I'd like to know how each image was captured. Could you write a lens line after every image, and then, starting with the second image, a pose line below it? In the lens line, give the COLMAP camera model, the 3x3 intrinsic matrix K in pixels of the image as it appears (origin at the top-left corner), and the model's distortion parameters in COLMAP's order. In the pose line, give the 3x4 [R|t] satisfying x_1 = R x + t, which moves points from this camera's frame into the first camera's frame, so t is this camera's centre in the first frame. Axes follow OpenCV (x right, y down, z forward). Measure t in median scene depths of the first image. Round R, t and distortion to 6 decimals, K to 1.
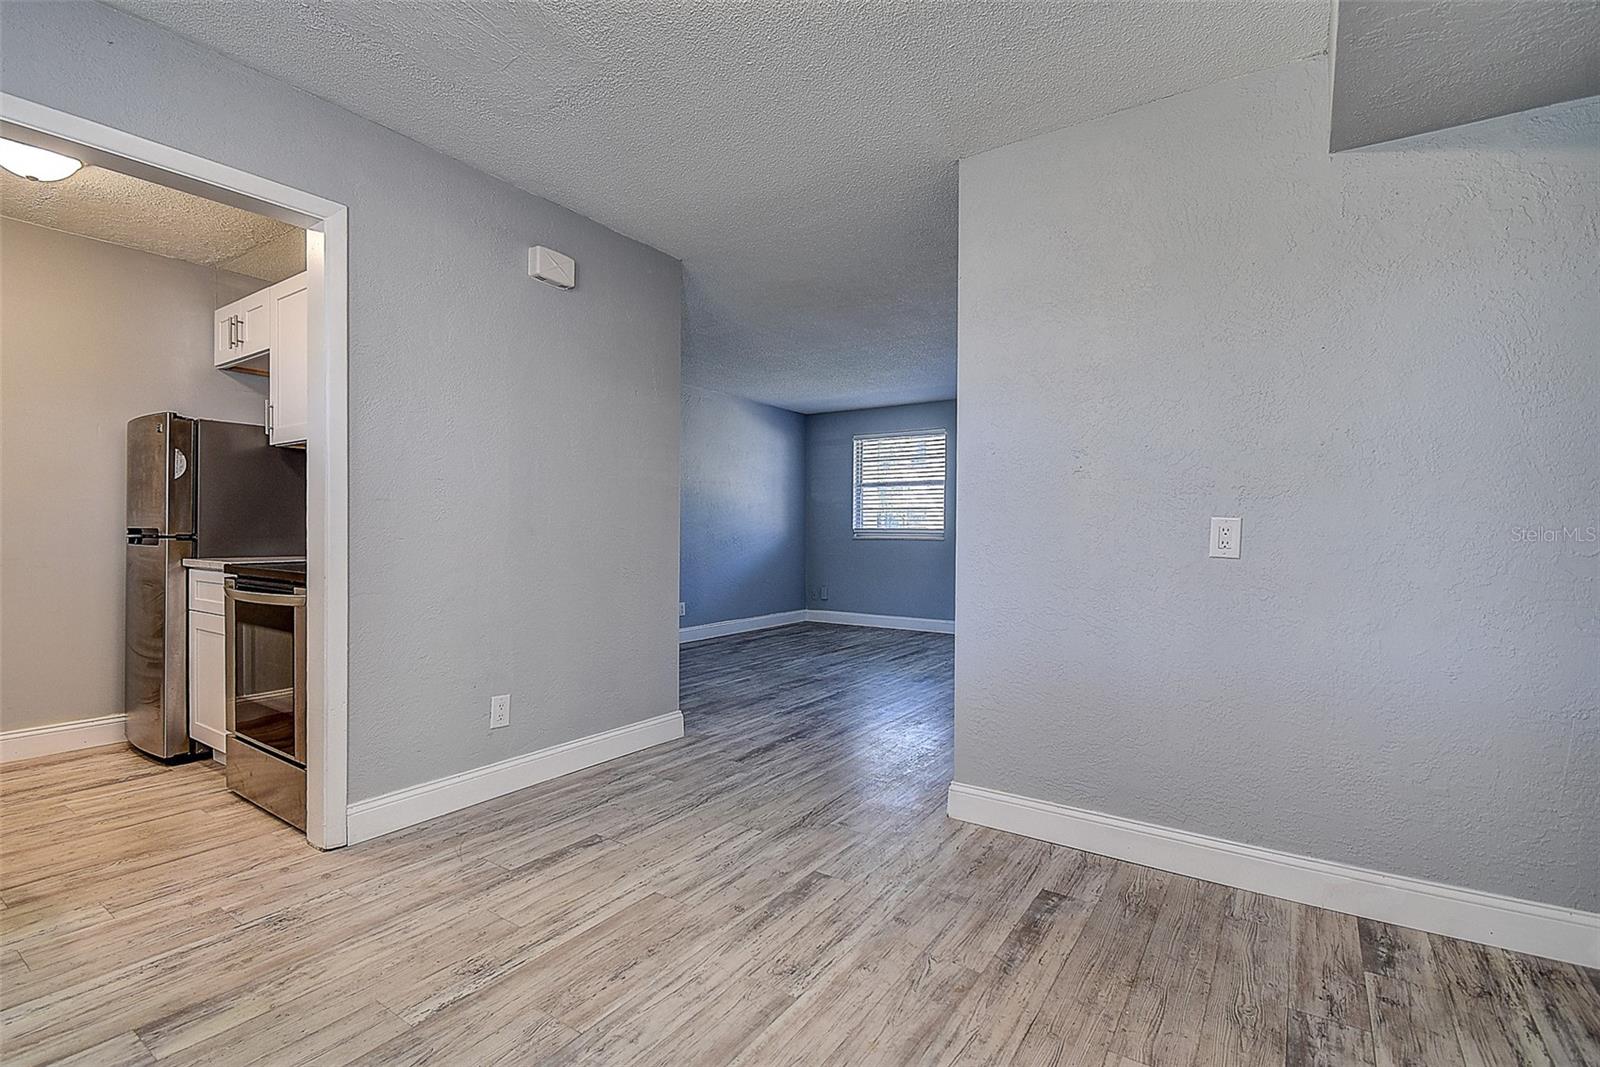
lens RADIAL K [[724.5, 0, 804.4], [0, 724.5, 540.5], [0, 0, 1]] dist [0.023581, -0.020484]
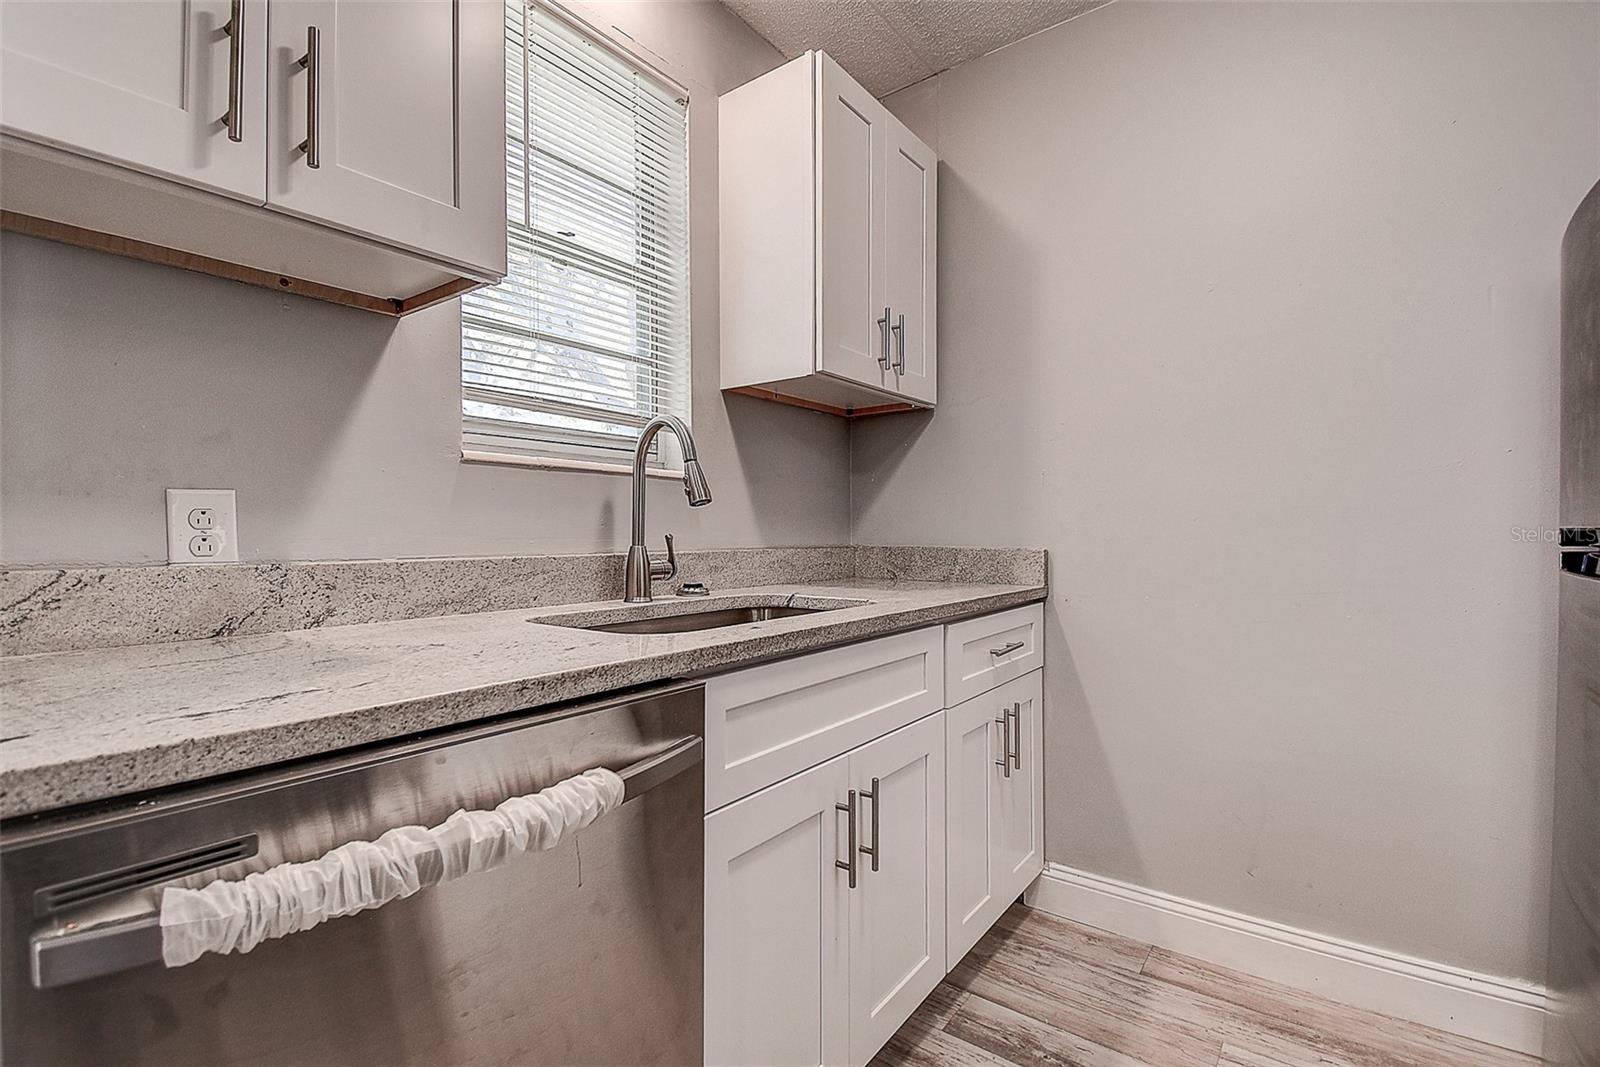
lens RADIAL K [[724.5, 0, 799.9], [0, 724.5, 533.0], [0, 0, 1]] dist [0.023581, -0.020484]
pose [[-0.062078, -0.007159, -0.998046, -0.562634], [-0.010984, 0.999919, -0.006489, -0.008587], [0.998011, 0.010560, -0.062151, 0.667243]]
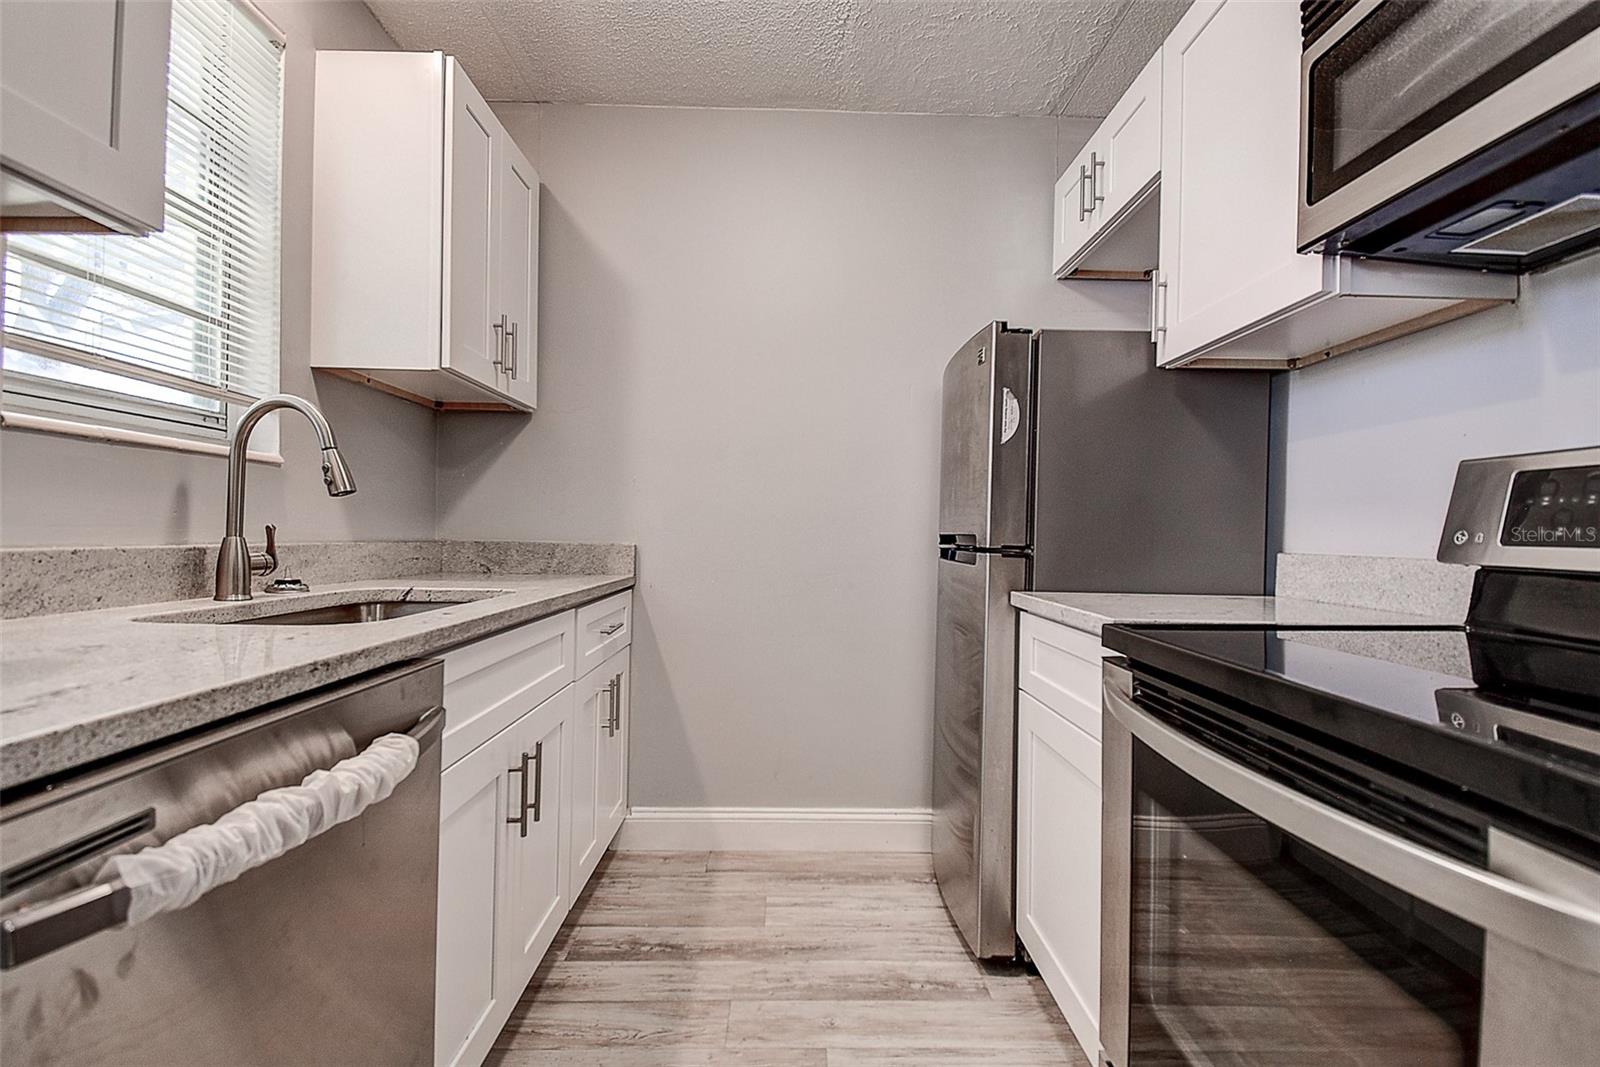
lens RADIAL K [[724.5, 0, 803.1], [0, 724.5, 533.9], [0, 0, 1]] dist [0.023581, -0.020484]
pose [[0.566665, 0.002676, -0.823944, -0.495573], [-0.023992, 0.999624, -0.013254, -0.006240], [0.823599, 0.027279, 0.566517, 0.566220]]
